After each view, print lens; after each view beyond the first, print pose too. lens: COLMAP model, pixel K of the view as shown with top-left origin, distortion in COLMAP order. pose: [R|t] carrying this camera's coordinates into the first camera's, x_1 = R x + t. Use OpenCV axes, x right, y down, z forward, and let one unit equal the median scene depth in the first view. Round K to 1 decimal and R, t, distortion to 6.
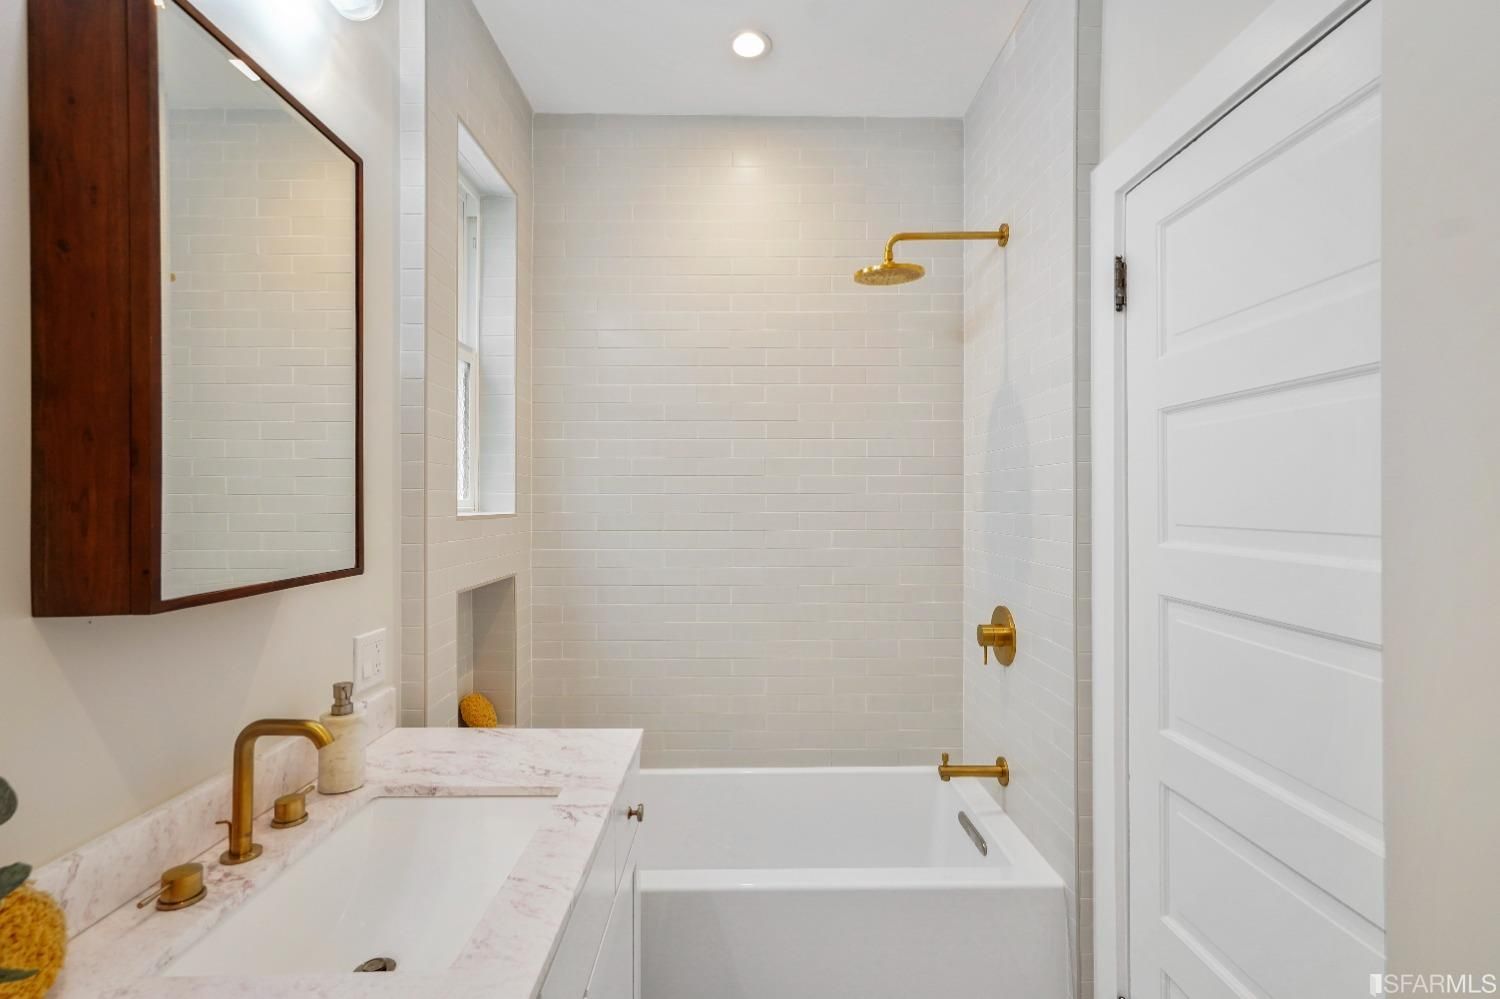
lens RADIAL K [[702.1, 0, 750.0], [0, 702.1, 499.5], [0, 0, 1]] dist [-0.000872, -0.000042]
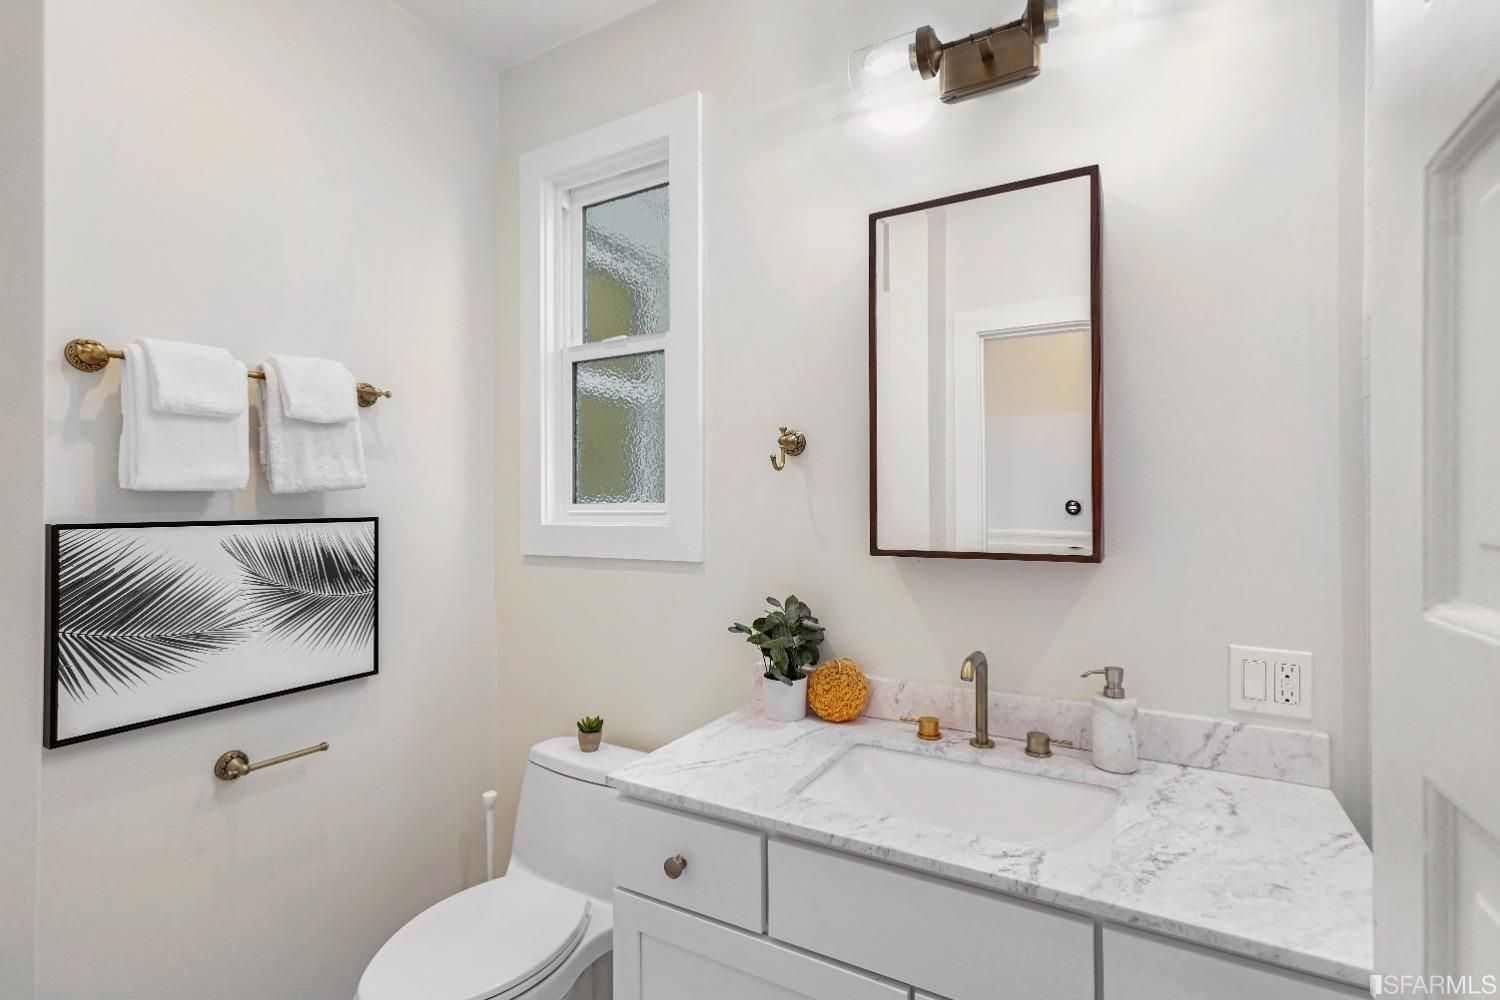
lens RADIAL K [[702.1, 0, 750.0], [0, 702.1, 500.0], [0, 0, 1]] dist [-0.000872, -0.000042]
pose [[-0.502407, -0.001306, -0.864630, 0.557807], [0.000357, 0.999998, -0.001718, 0.013729], [0.864631, -0.001172, -0.502406, 0.995331]]
